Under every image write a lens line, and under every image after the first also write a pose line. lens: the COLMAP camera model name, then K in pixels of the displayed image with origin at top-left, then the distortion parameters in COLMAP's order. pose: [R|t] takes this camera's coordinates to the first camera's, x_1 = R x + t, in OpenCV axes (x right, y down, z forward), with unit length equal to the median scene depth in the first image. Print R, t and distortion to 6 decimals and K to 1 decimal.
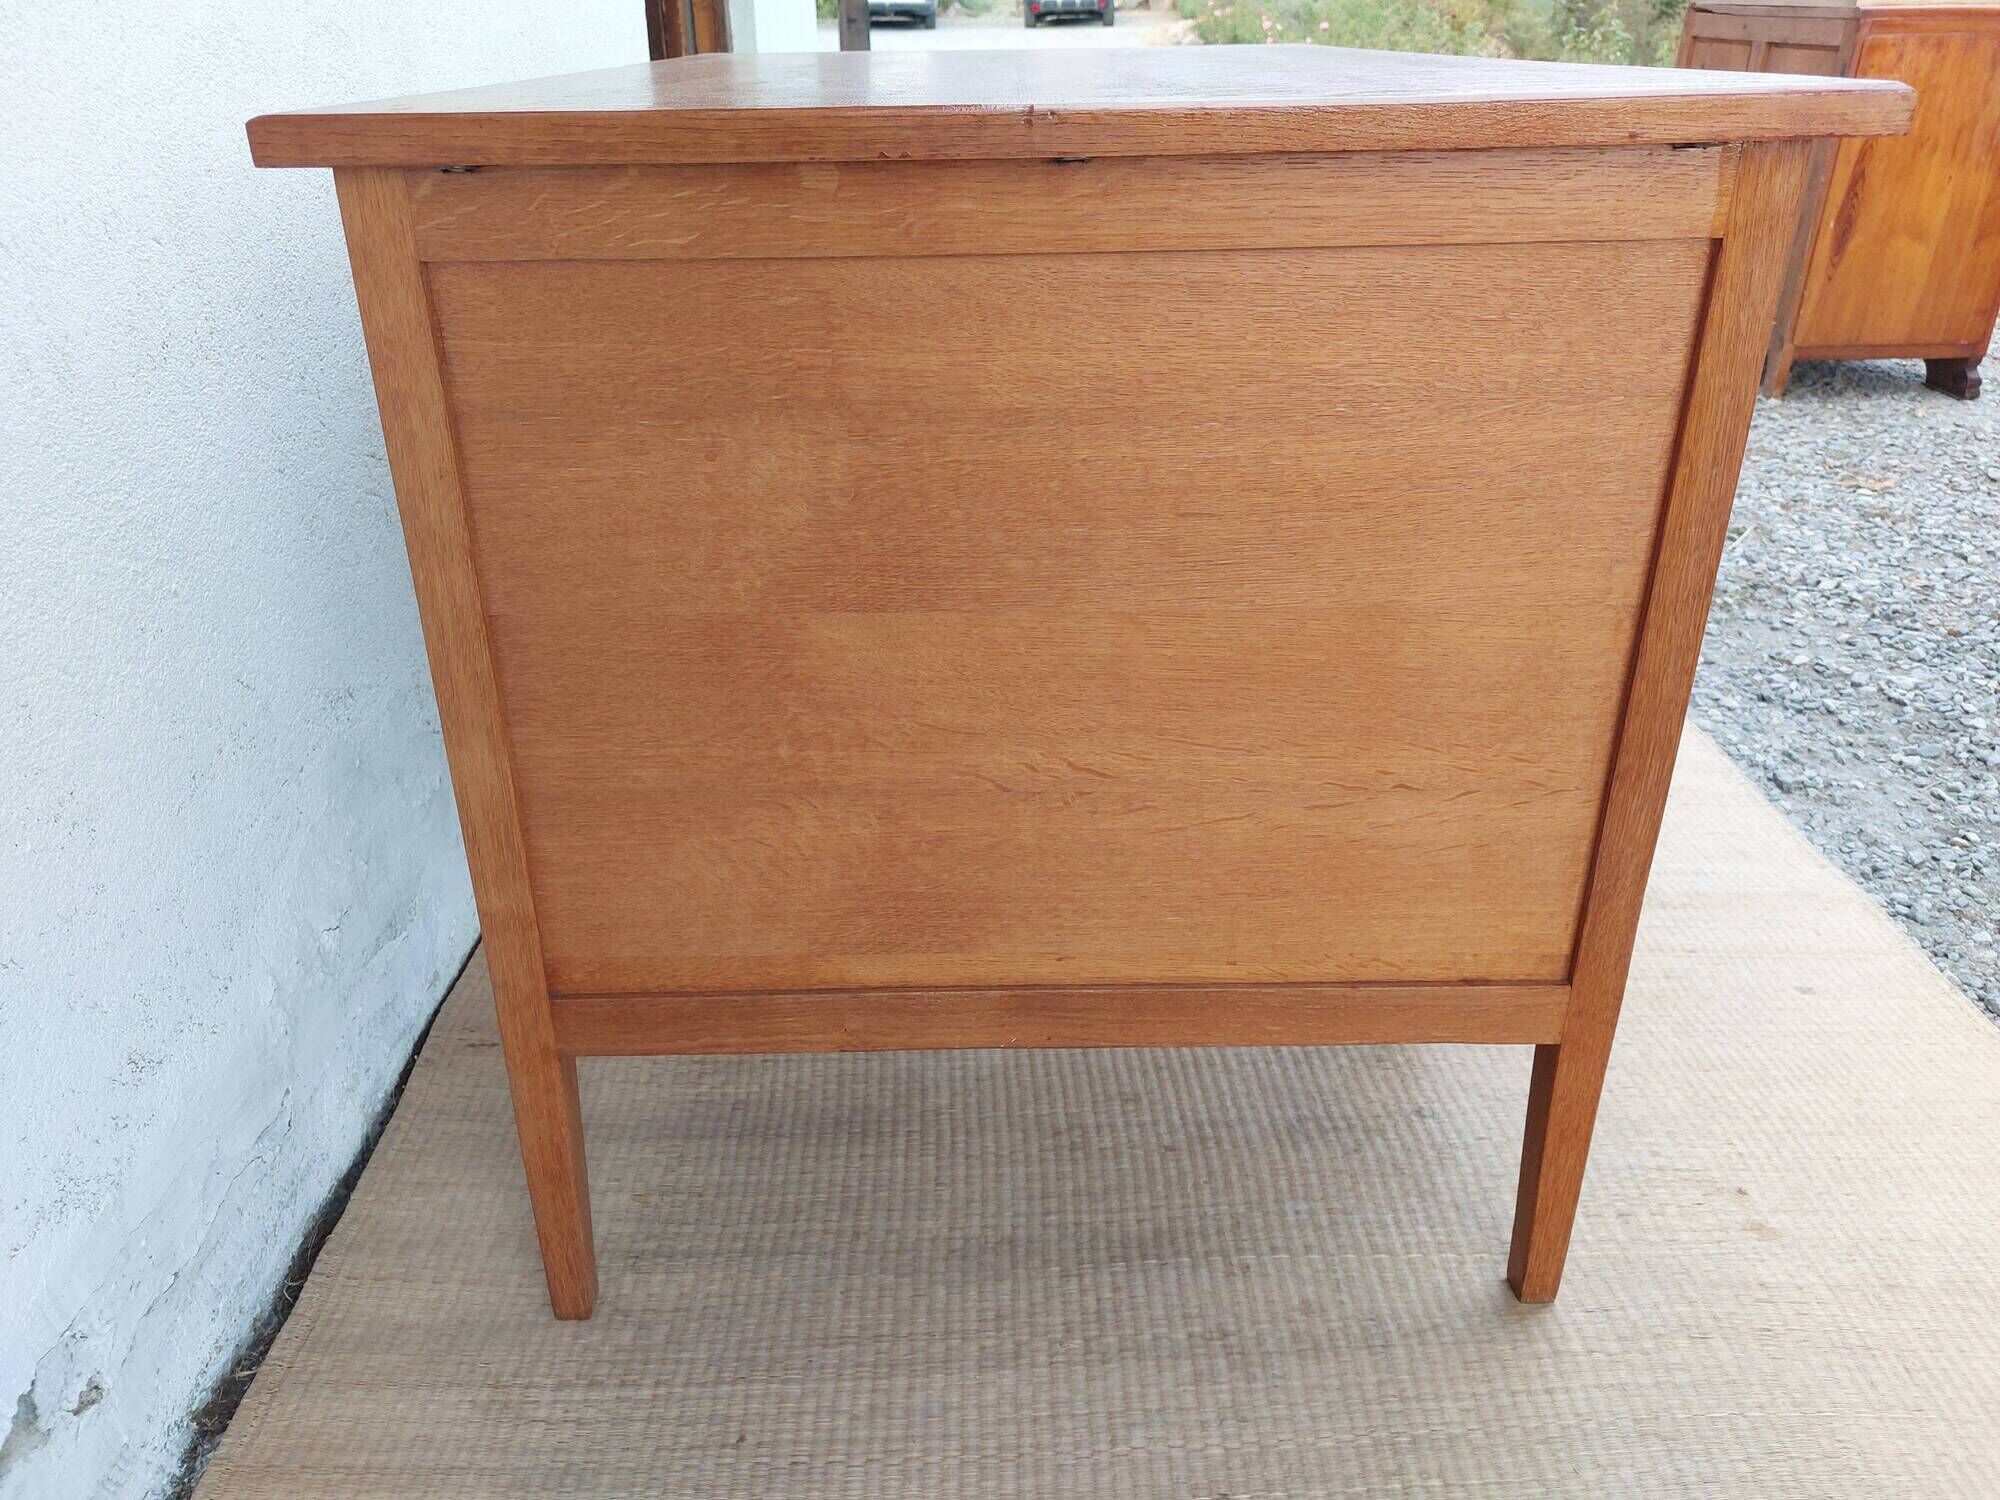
lens RADIAL K [[1465.6, 0, 993.8], [0, 1465.6, 751.0], [0, 0, 1]] dist [0.049694, -0.049913]
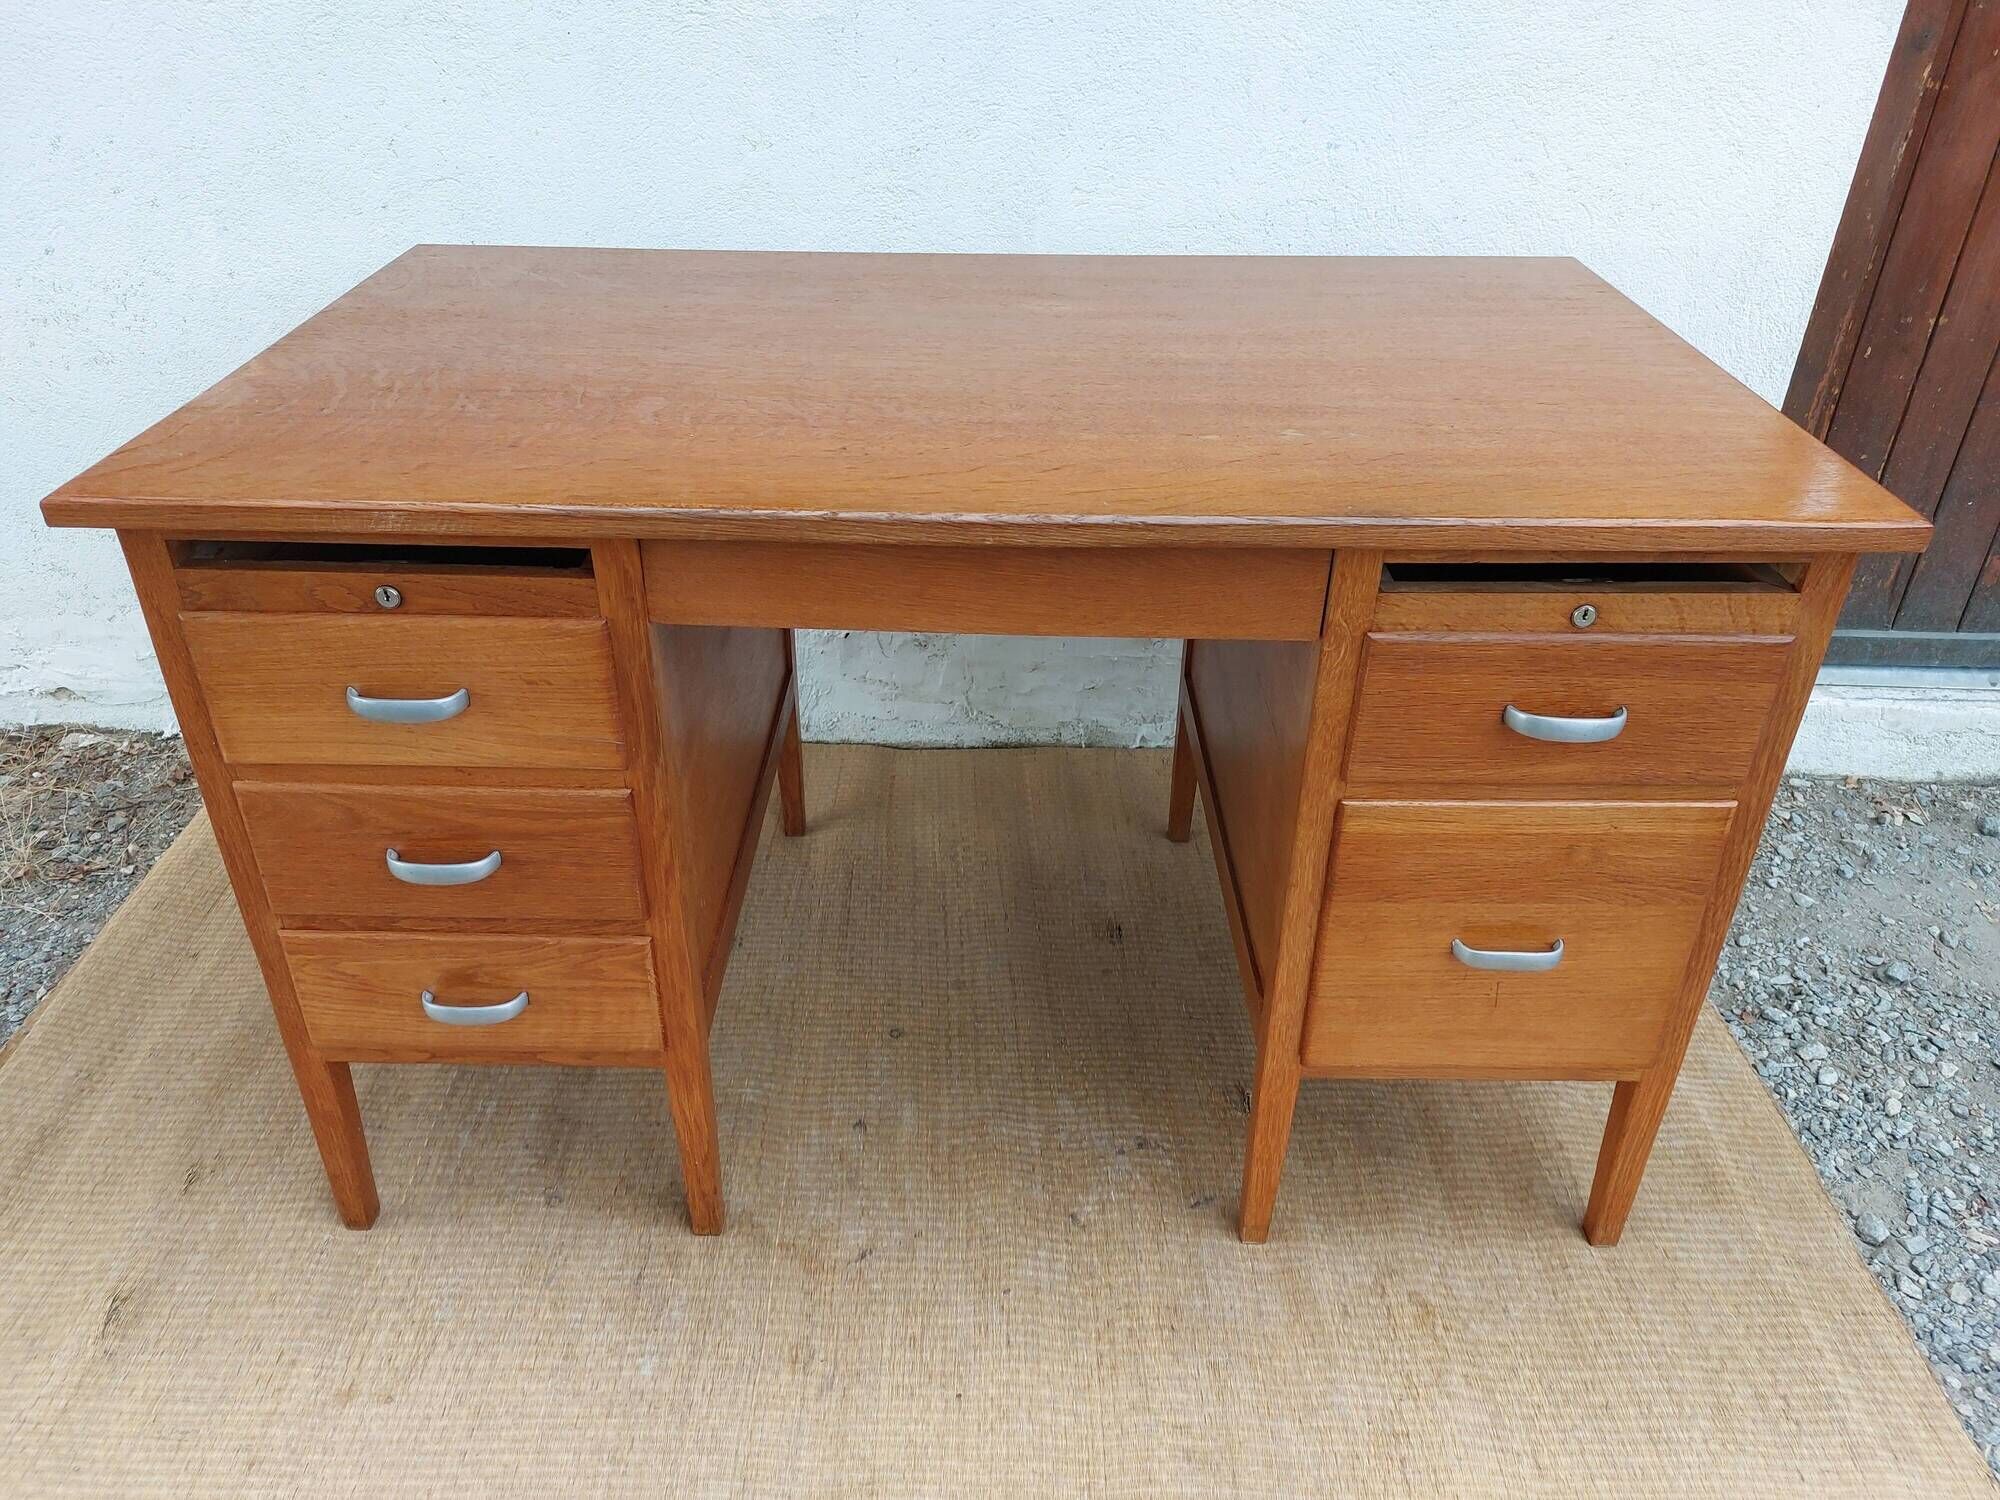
lens RADIAL K [[1465.6, 0, 990.9], [0, 1465.6, 747.4], [0, 0, 1]] dist [0.049694, -0.049913]
pose [[-0.031532, 0.535159, -0.844163, 1.313777], [-0.455418, 0.744122, 0.488750, -0.946428], [0.889719, 0.399858, 0.220257, 1.058350]]
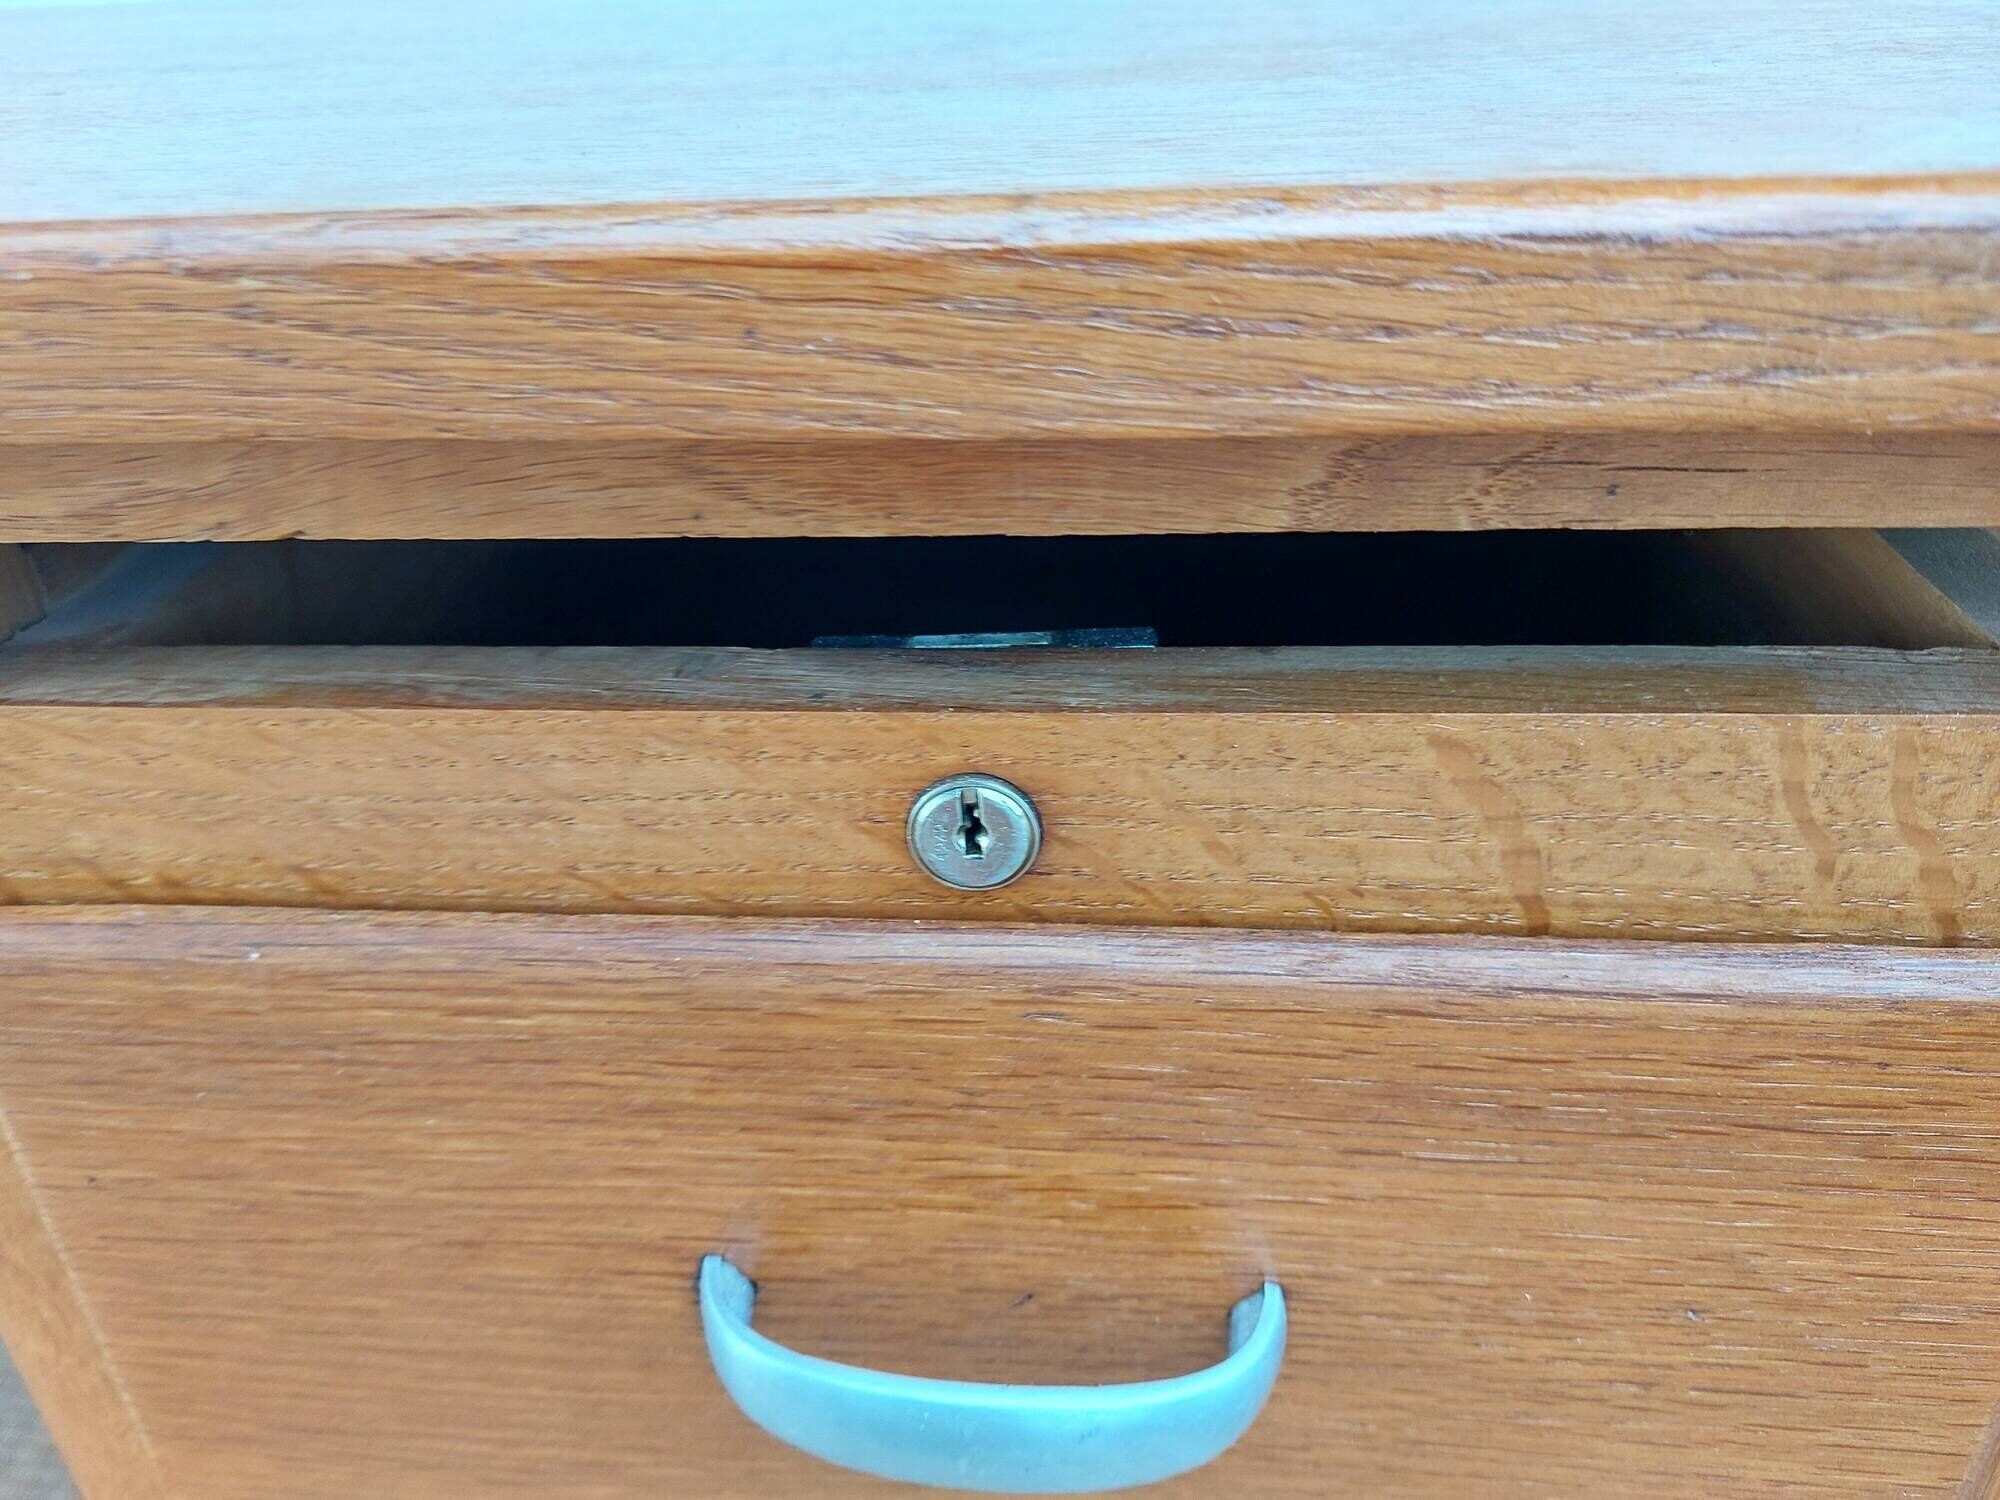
lens RADIAL K [[1490.1, 0, 950.7], [0, 1490.1, 711.9], [0, 0, 1]] dist [0.006140, -0.021610]
pose [[-0.118216, 0.465385, -0.877178, 0.520312], [-0.411305, 0.781080, 0.469832, -0.796111], [0.903799, 0.416329, 0.099079, 1.603070]]
